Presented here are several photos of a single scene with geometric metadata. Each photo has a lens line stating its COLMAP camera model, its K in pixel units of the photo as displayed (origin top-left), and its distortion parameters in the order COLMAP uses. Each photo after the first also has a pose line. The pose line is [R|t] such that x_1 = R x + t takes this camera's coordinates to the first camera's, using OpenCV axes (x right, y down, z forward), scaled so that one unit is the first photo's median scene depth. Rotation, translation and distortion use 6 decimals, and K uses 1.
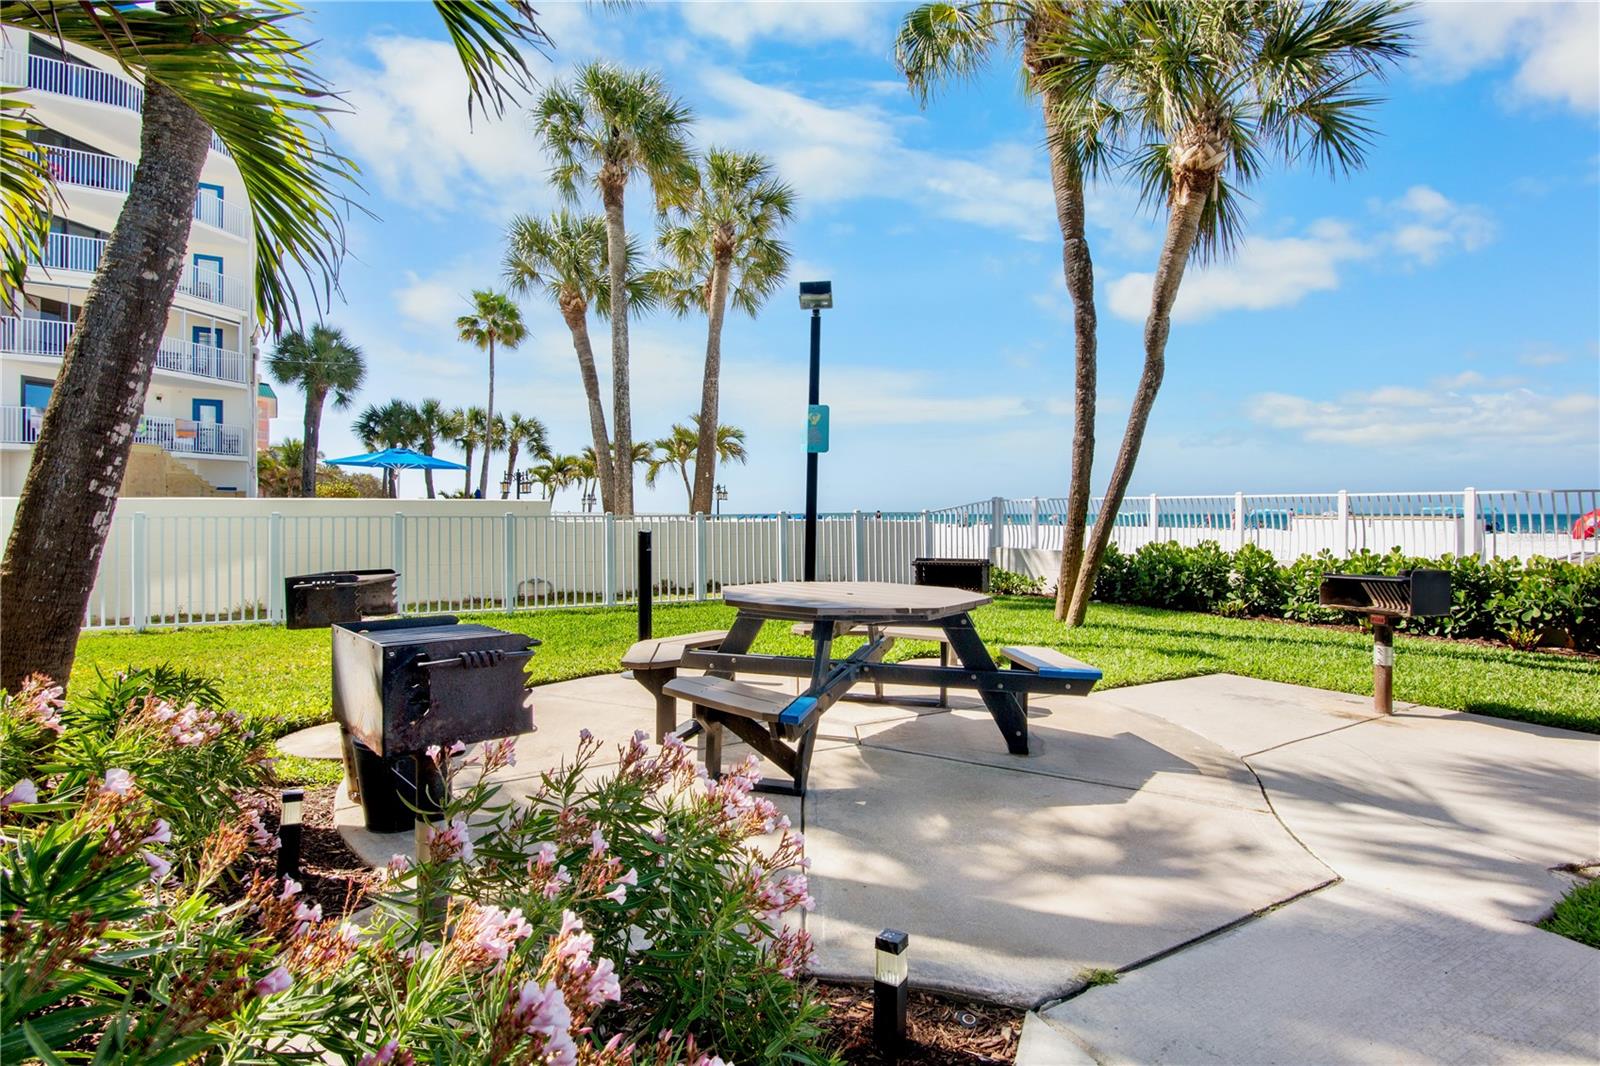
lens RADIAL K [[807.0, 0, 800.9], [0, 807.0, 511.4], [0, 0, 1]] dist [-0.019014, 0.001080]
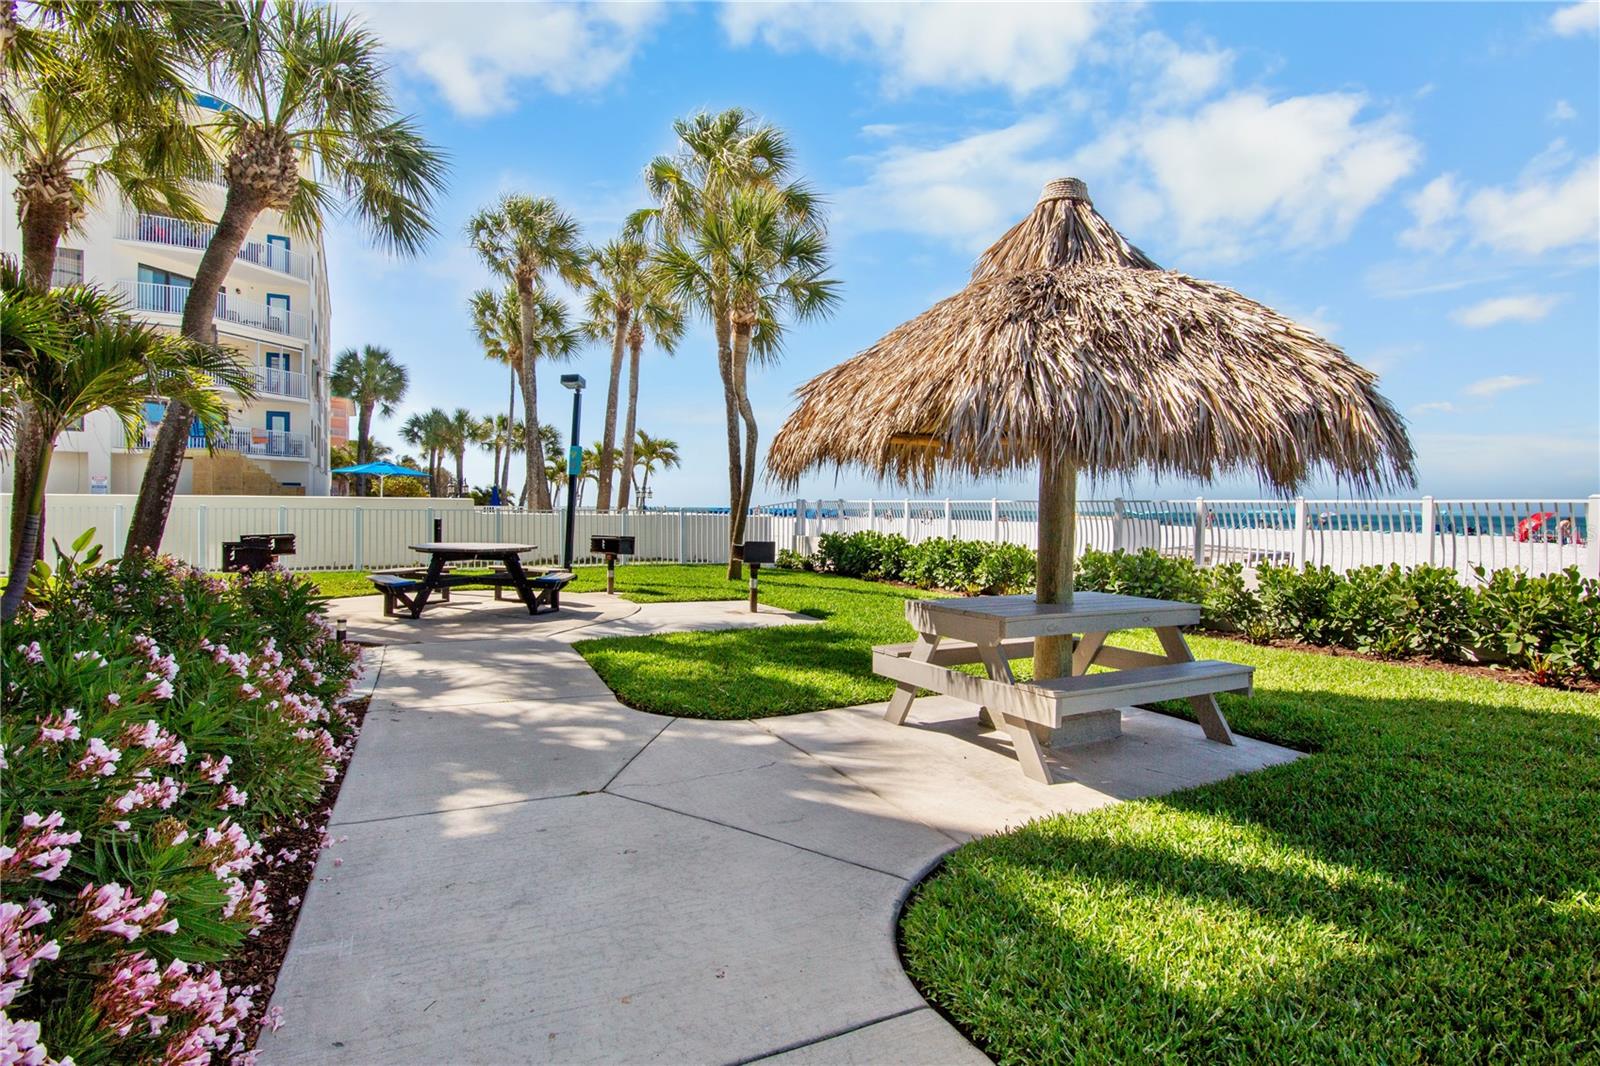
lens RADIAL K [[809.4, 0, 796.7], [0, 809.4, 516.6], [0, 0, 1]] dist [-0.001854, -0.000614]
pose [[0.995695, 0.011550, -0.091971, 0.176791], [-0.010276, 0.999845, 0.014319, -0.003460], [0.092122, -0.013312, 0.995659, -0.180003]]
